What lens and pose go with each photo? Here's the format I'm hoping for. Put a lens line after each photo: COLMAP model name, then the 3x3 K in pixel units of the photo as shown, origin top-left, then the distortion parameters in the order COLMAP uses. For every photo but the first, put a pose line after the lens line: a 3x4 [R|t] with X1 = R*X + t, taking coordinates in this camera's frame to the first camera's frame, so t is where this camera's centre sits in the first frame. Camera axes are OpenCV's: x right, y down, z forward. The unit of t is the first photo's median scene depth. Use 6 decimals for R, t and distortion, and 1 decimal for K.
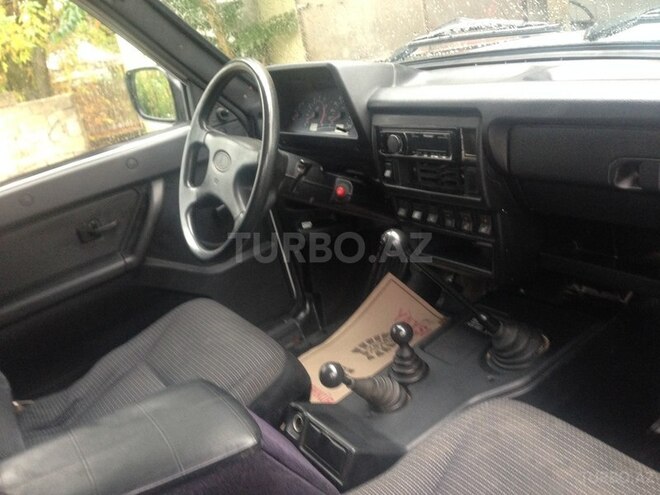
lens RADIAL K [[626.9, 0, 330.0], [0, 626.9, 247.5], [0, 0, 1]] dist [0.066247, -0.000274]
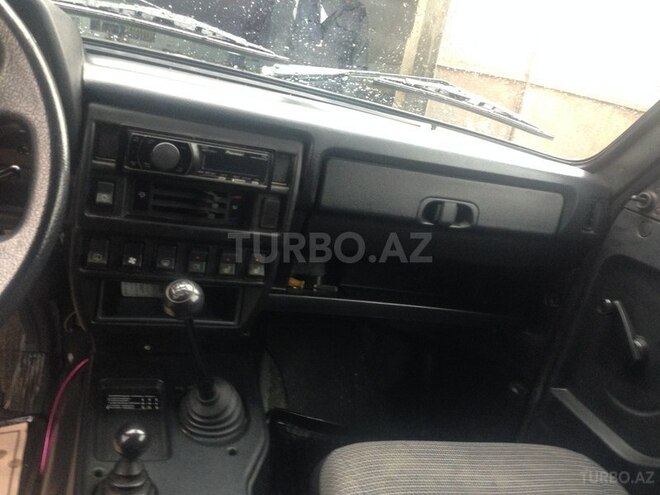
lens RADIAL K [[626.9, 0, 330.0], [0, 626.9, 247.5], [0, 0, 1]] dist [0.066247, -0.000274]
pose [[0.175096, -0.025745, 0.984215, -0.578744], [0.090289, 0.995866, 0.009987, -0.060239], [-0.980403, 0.087115, 0.176696, 0.759402]]
